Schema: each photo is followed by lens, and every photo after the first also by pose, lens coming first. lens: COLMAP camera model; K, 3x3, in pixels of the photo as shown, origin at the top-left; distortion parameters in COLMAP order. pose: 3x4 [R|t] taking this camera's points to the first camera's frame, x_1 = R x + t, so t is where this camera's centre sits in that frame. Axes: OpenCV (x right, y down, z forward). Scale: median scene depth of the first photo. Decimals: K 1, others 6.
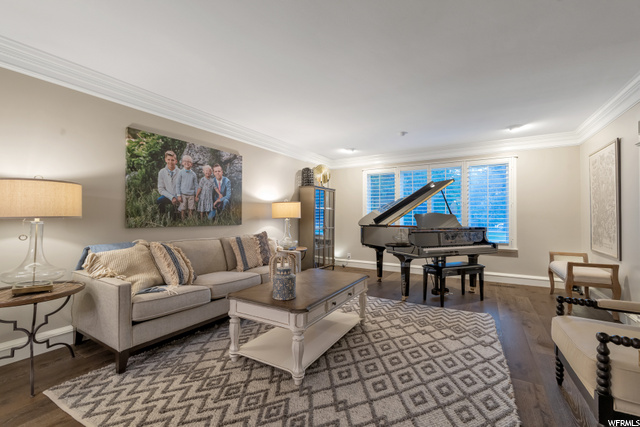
lens RADIAL K [[274.8, 0, 317.9], [0, 274.8, 214.1], [0, 0, 1]] dist [-0.000966, -0.000186]
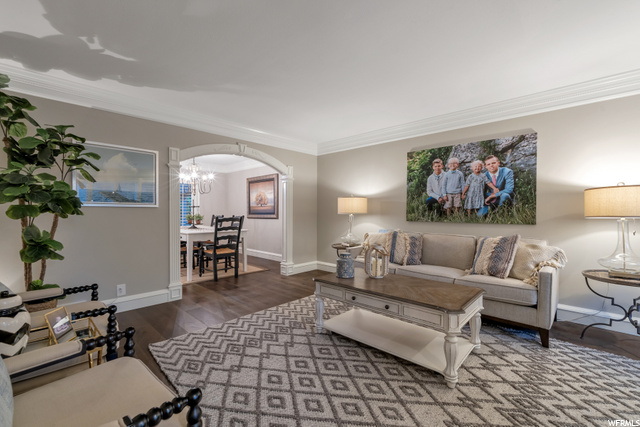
lens RADIAL K [[274.8, 0, 317.9], [0, 274.8, 214.1], [0, 0, 1]] dist [-0.000966, -0.000186]
pose [[-0.229573, 0.017366, -0.973136, 0.723382], [0.013841, 0.999798, 0.014577, -0.012375], [0.973193, -0.010123, -0.229767, 0.729146]]
